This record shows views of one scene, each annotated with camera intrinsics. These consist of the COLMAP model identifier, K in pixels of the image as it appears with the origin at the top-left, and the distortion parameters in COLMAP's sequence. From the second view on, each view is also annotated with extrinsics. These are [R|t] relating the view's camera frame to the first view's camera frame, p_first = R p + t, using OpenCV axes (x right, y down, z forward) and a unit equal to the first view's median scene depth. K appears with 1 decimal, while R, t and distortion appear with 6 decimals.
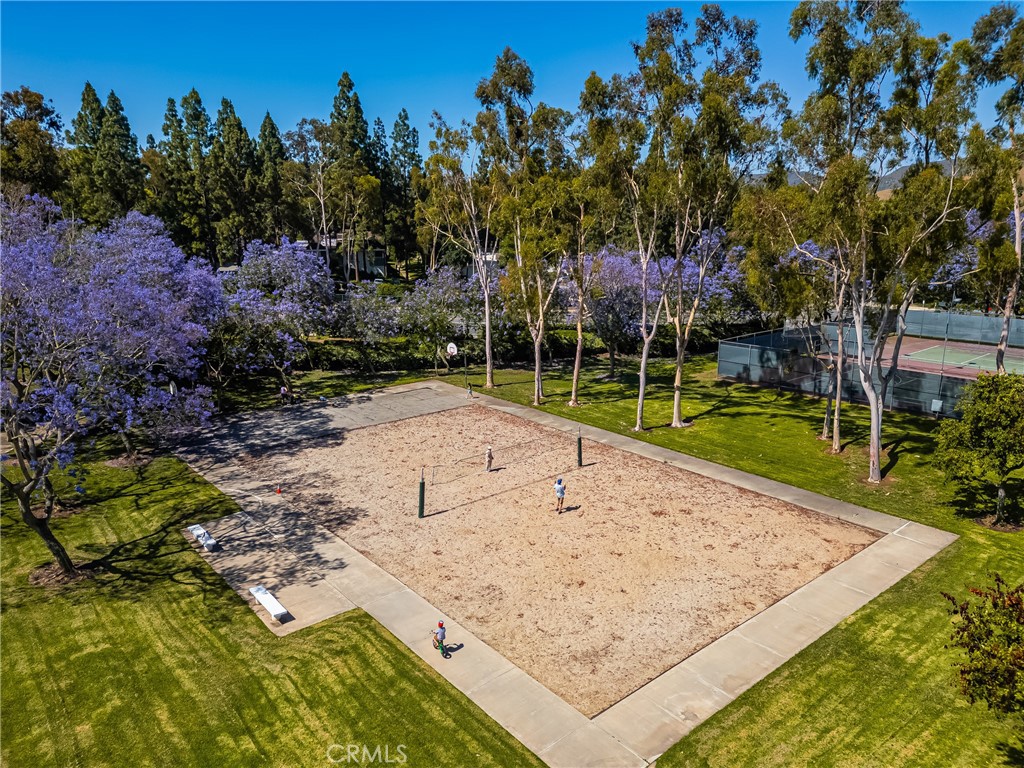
lens RADIAL K [[714.2, 0, 512.0], [0, 714.2, 384.0], [0, 0, 1]] dist [0.005865, -0.000746]
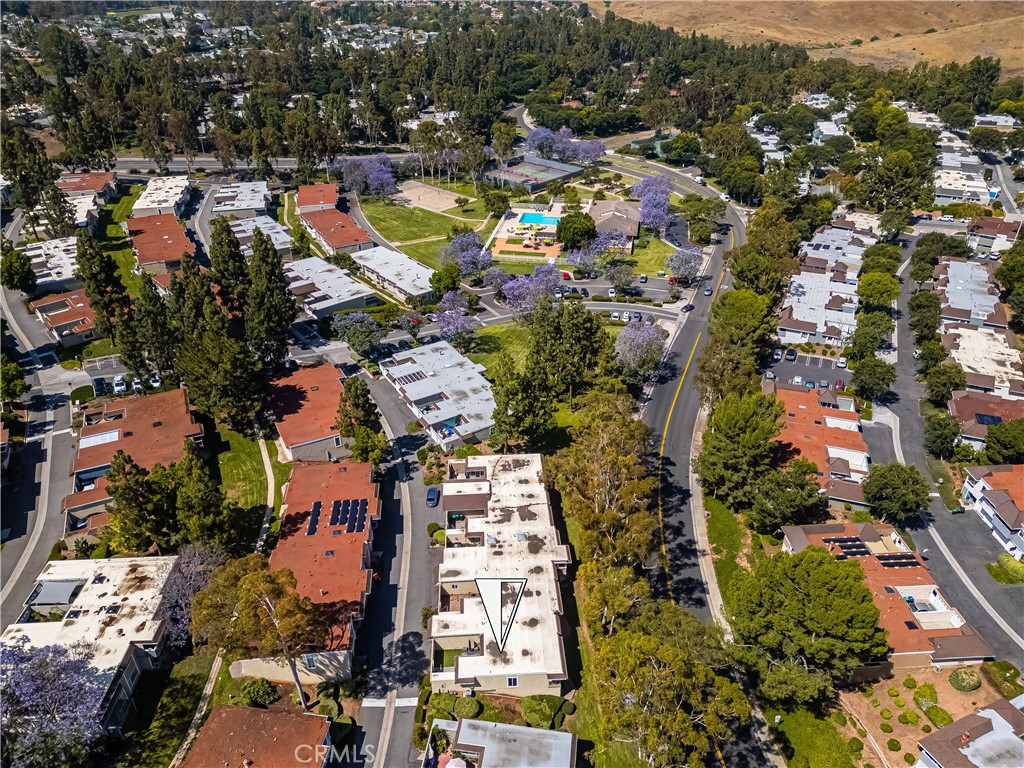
lens RADIAL K [[714.2, 0, 512.0], [0, 714.2, 384.0], [0, 0, 1]] dist [0.005865, -0.000746]
pose [[0.991093, -0.064200, 0.116678, -0.122972], [0.024381, 0.948792, 0.314960, -0.285290], [-0.130923, -0.309309, 0.941906, -5.755236]]
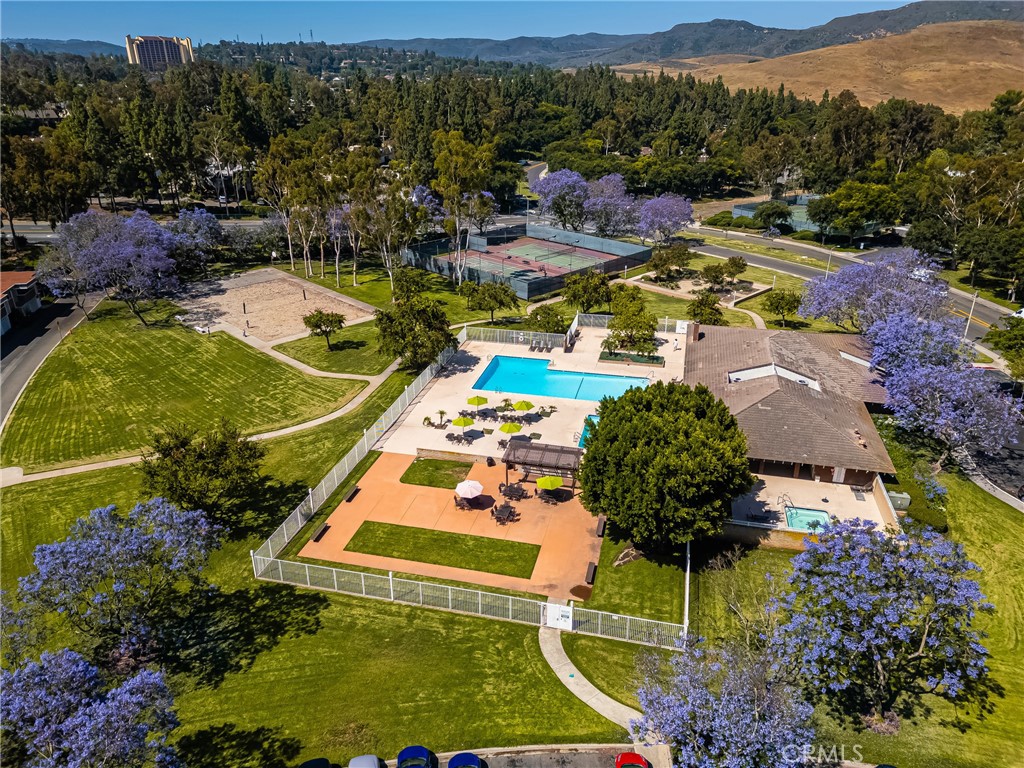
lens RADIAL K [[714.2, 0, 512.0], [0, 714.2, 384.0], [0, 0, 1]] dist [0.005865, -0.000746]
pose [[0.996953, -0.026689, 0.073296, 0.648210], [0.012506, 0.982180, 0.187524, -0.077481], [-0.076995, -0.186035, 0.979522, -1.836583]]
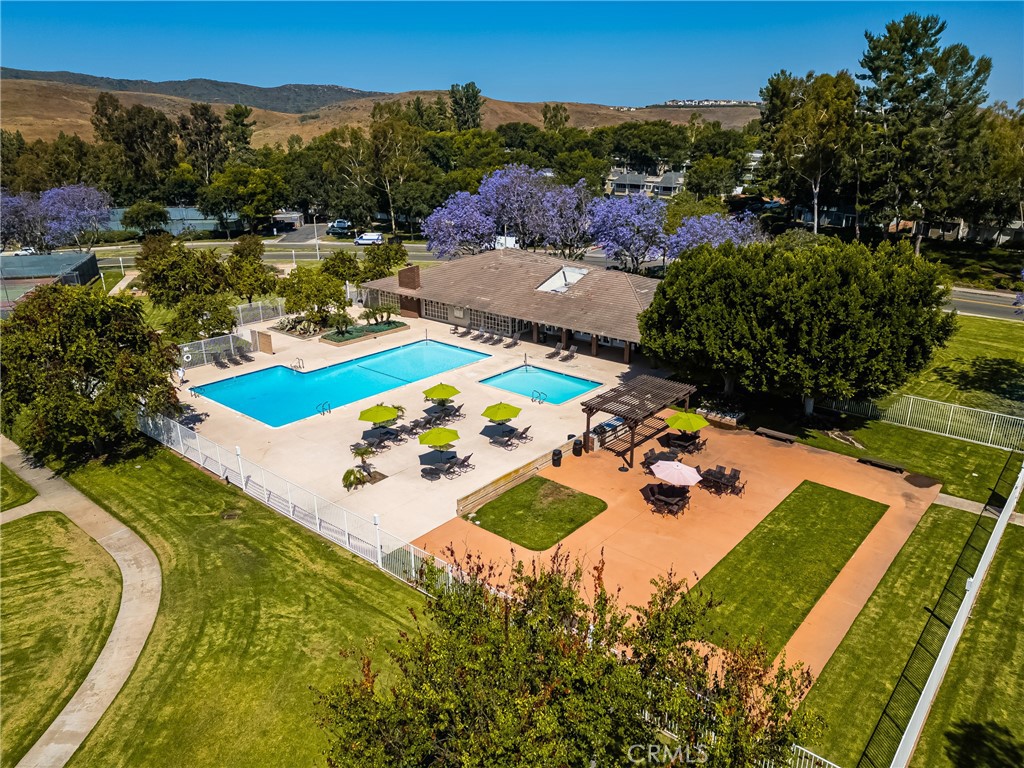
lens RADIAL K [[714.2, 0, 512.0], [0, 714.2, 384.0], [0, 0, 1]] dist [0.005865, -0.000746]
pose [[0.380013, -0.299914, 0.875009, -0.068616], [0.202119, 0.950039, 0.237851, 0.057606], [-0.902628, 0.086470, 0.421646, -0.702883]]
